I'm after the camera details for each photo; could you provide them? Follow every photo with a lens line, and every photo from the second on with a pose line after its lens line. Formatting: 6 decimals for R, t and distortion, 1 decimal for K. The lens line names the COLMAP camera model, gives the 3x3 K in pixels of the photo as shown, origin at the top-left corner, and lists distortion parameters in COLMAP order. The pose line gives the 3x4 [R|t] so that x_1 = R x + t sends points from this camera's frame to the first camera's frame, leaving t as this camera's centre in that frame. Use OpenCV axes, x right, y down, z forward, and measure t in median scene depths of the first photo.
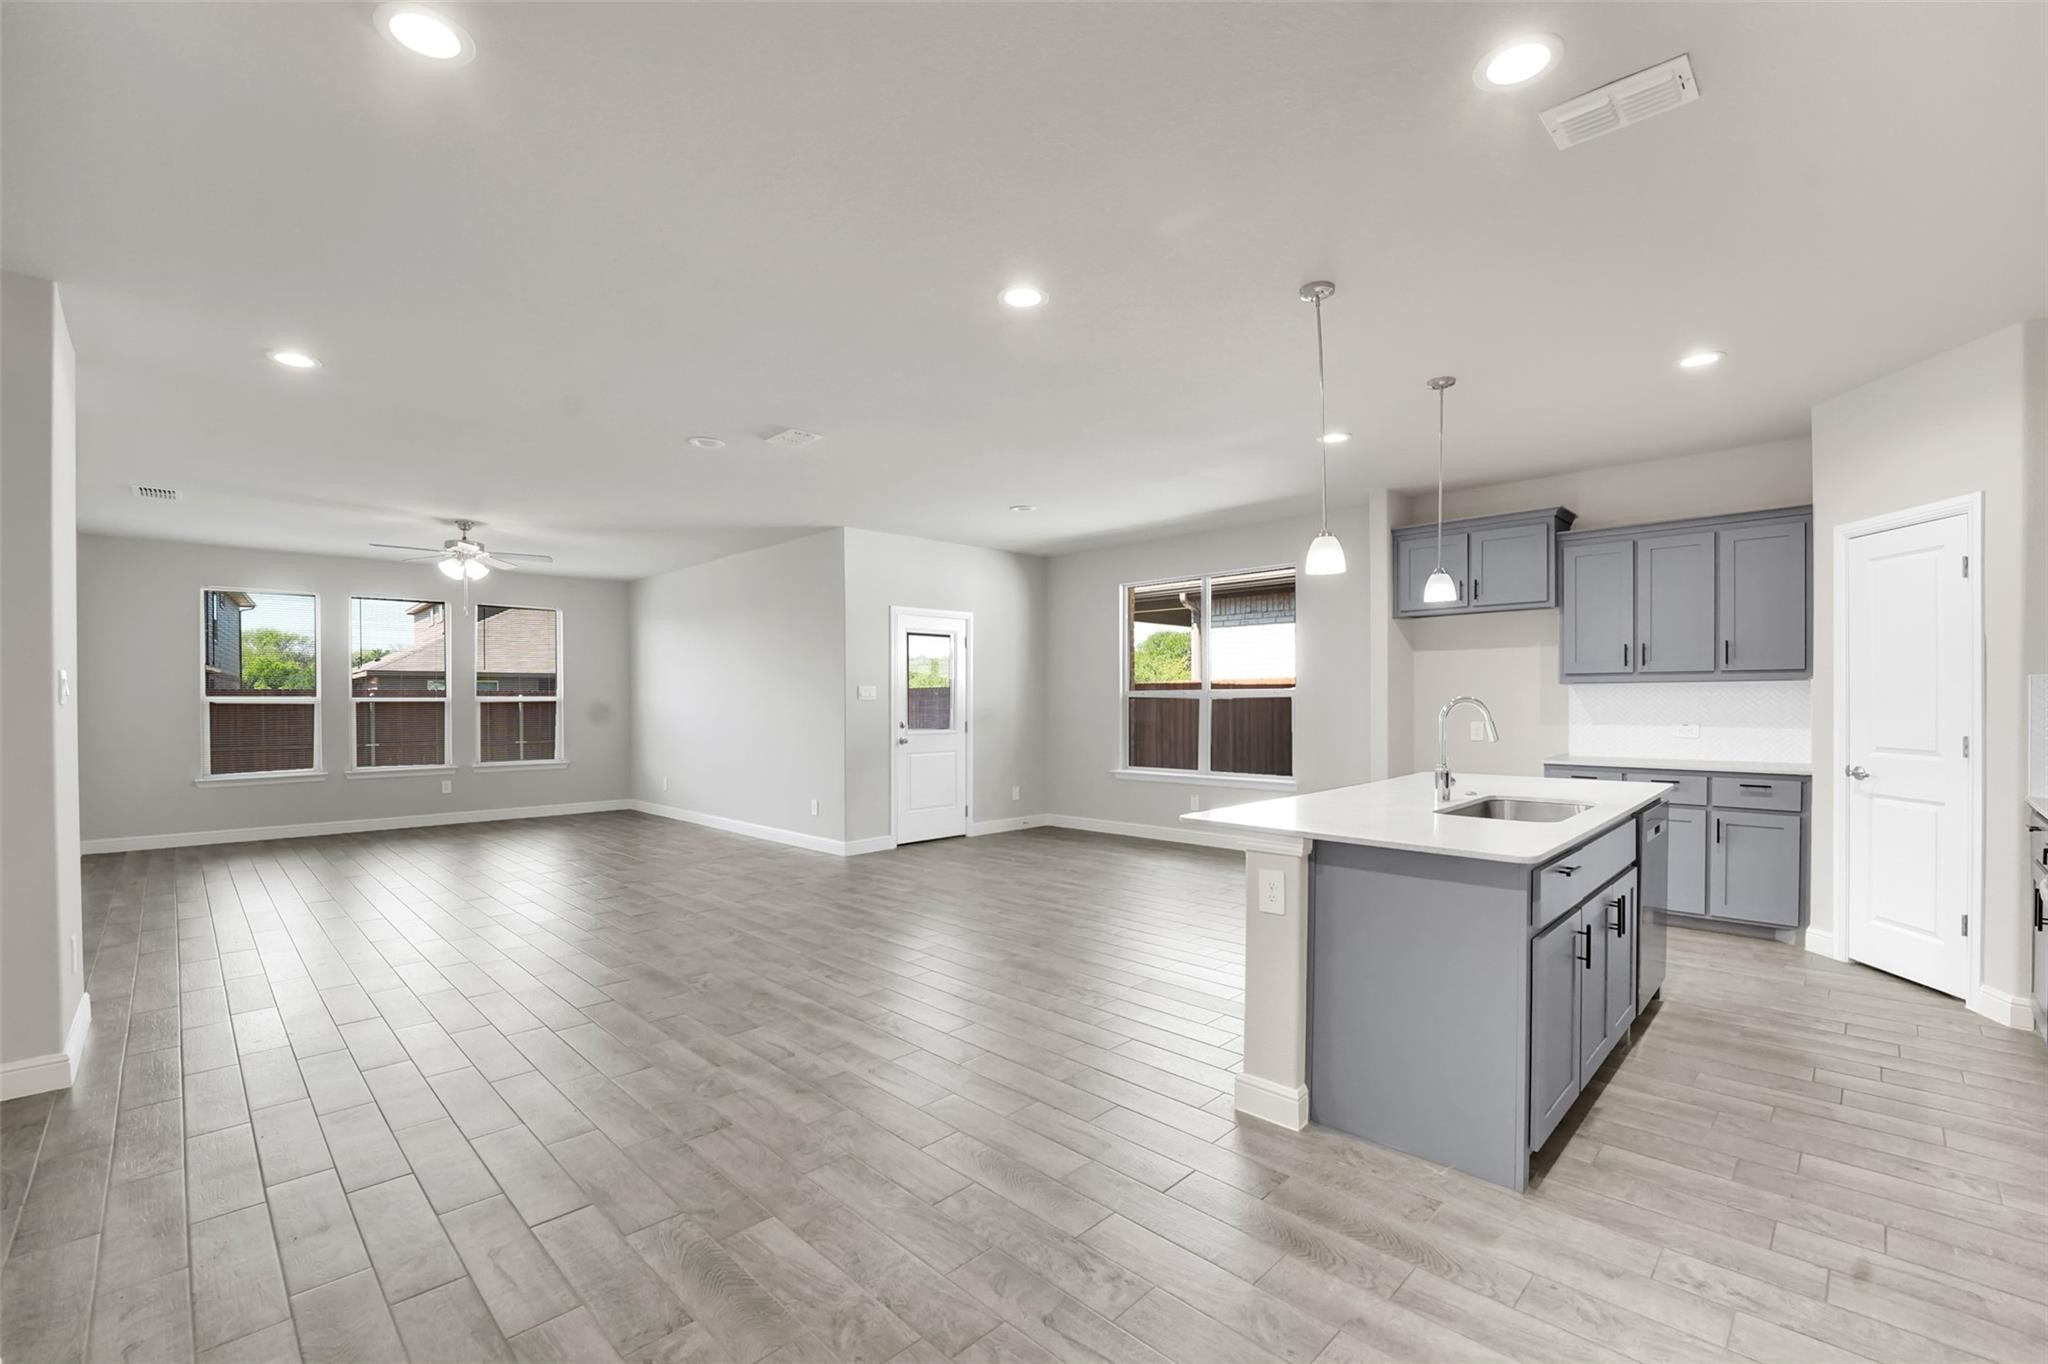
lens RADIAL K [[875.0, 0, 1028.1], [0, 875.0, 711.1], [0, 0, 1]] dist [-0.033354, 0.005397]
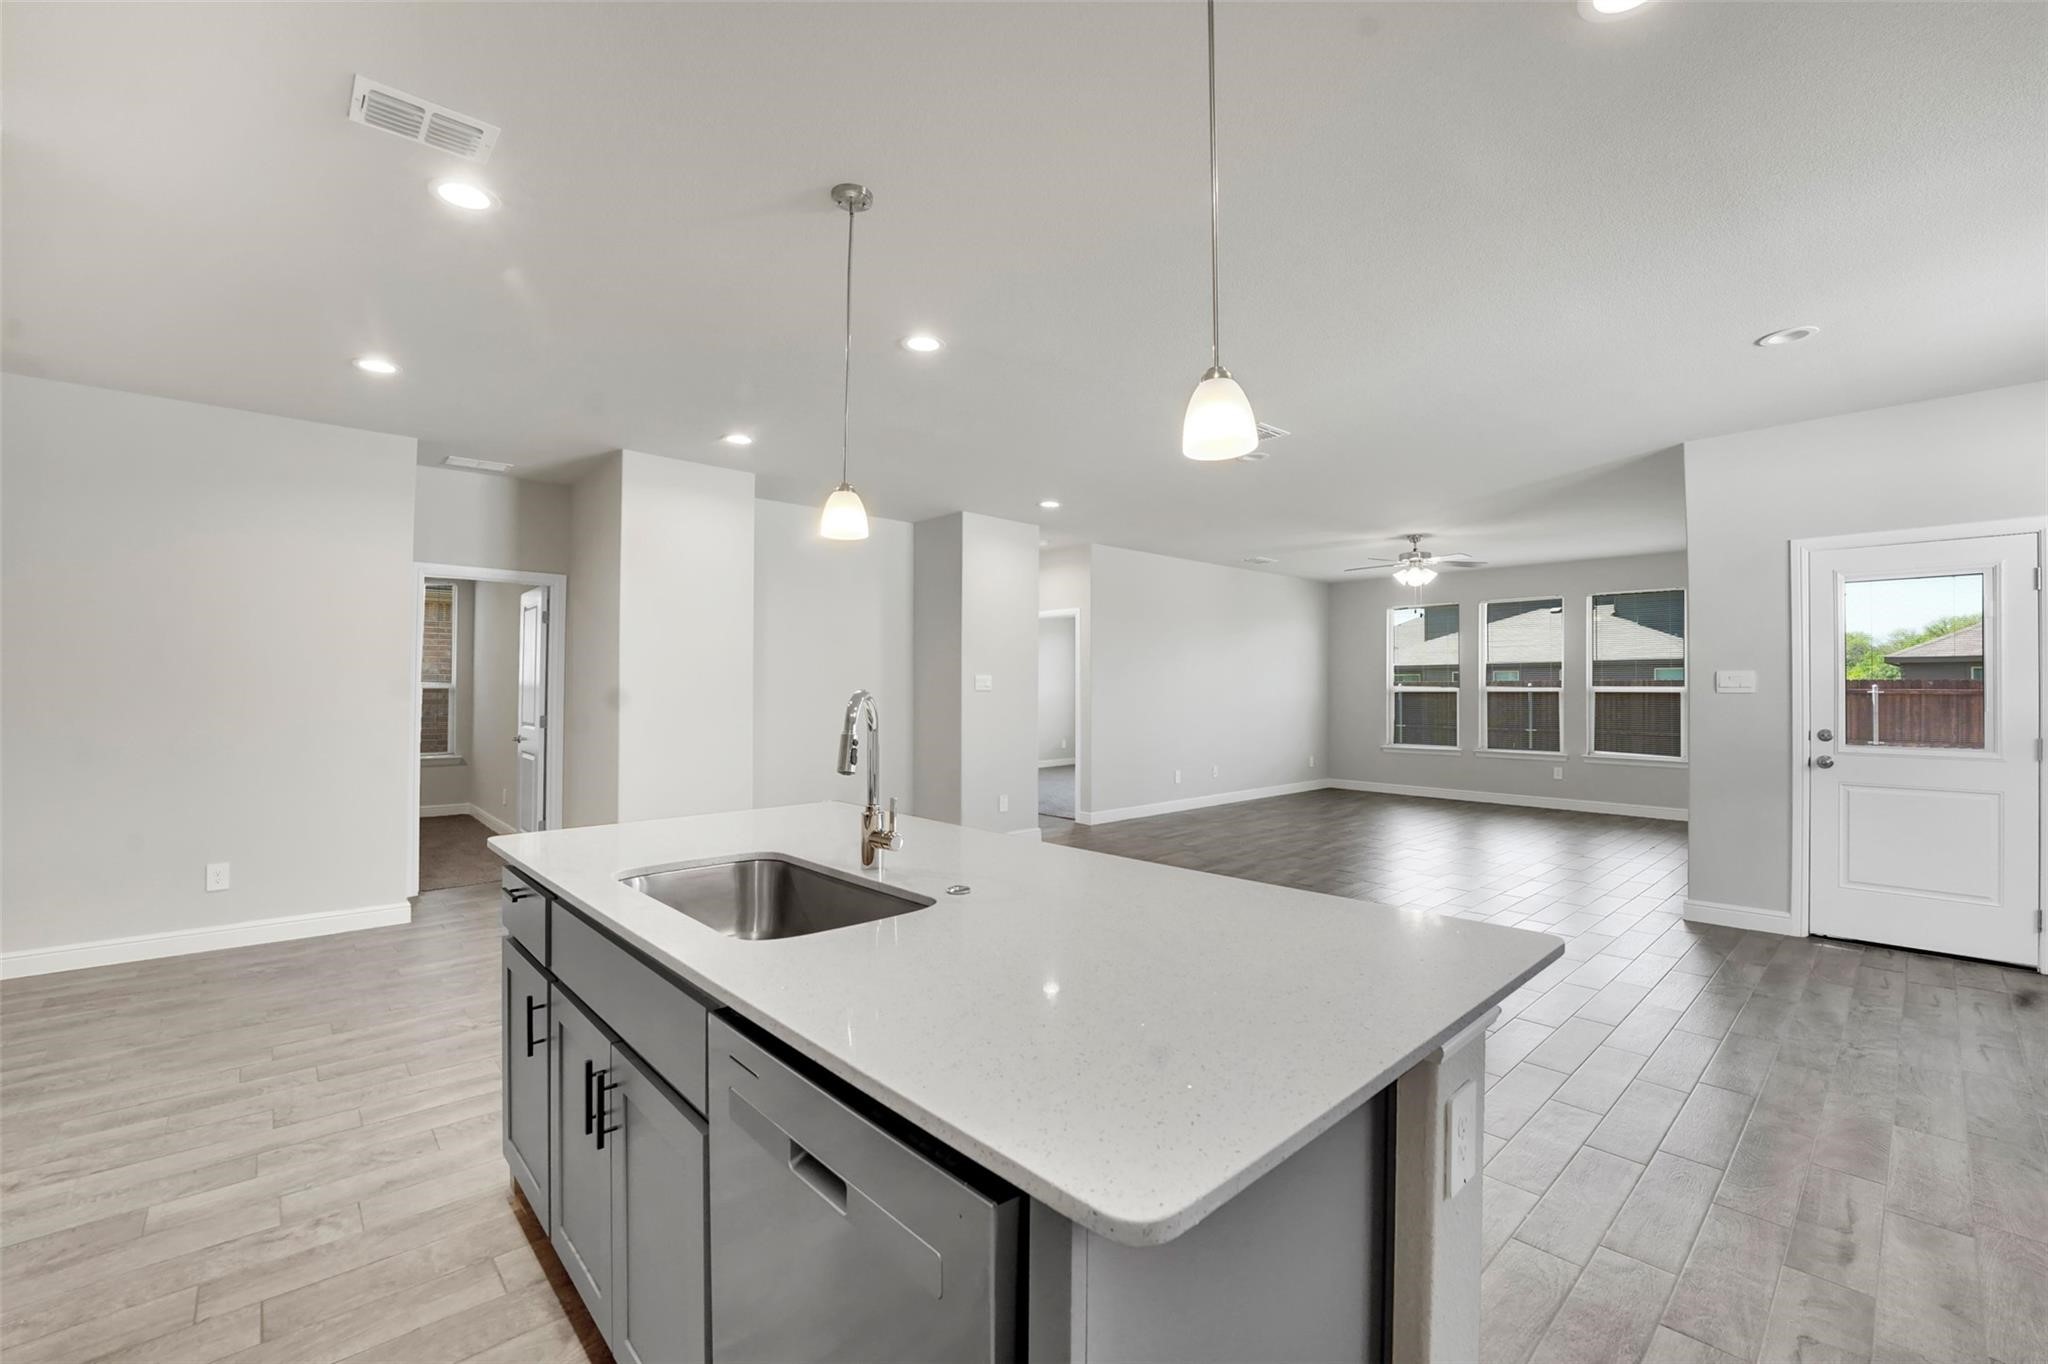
lens RADIAL K [[851.0, 0, 1023.9], [0, 851.0, 686.3], [0, 0, 1]] dist [-0.024010, 0.001622]
pose [[-0.049311, 0.000094, -0.998783, 0.790807], [-0.017091, 0.999854, 0.000938, -0.015259], [0.998637, 0.017116, -0.049303, 0.850118]]
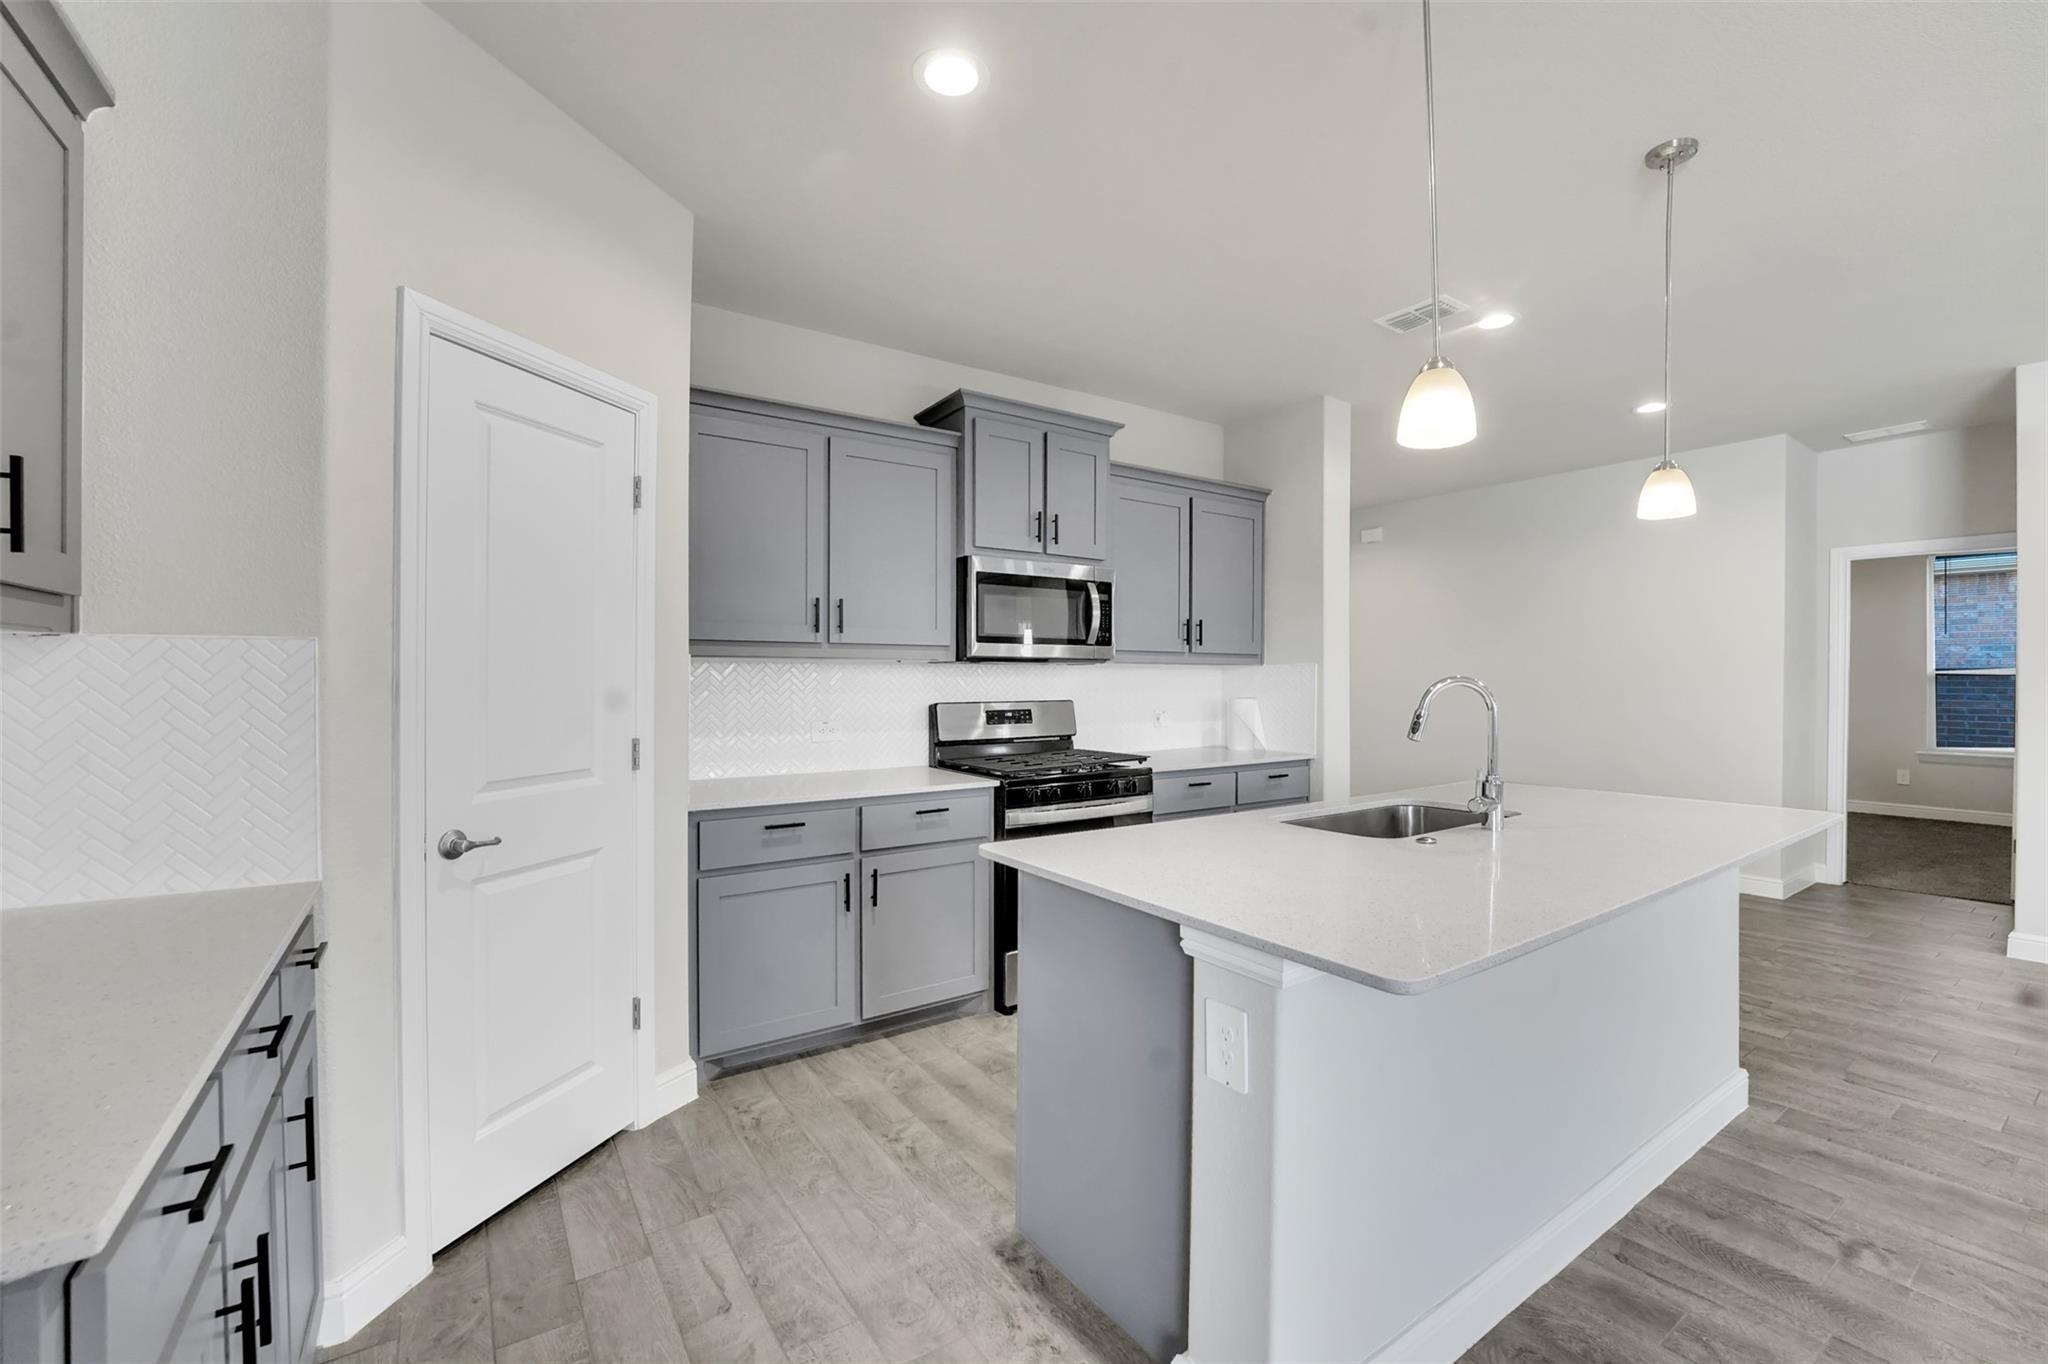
lens RADIAL K [[852.1, 0, 1020.4], [0, 852.1, 673.6], [0, 0, 1]] dist [-0.024502, 0.000000]
pose [[-0.981167, 0.005551, 0.193083, 0.531376], [0.008119, 0.999889, 0.012509, -0.023324], [-0.192992, 0.013841, -0.981103, 1.281628]]
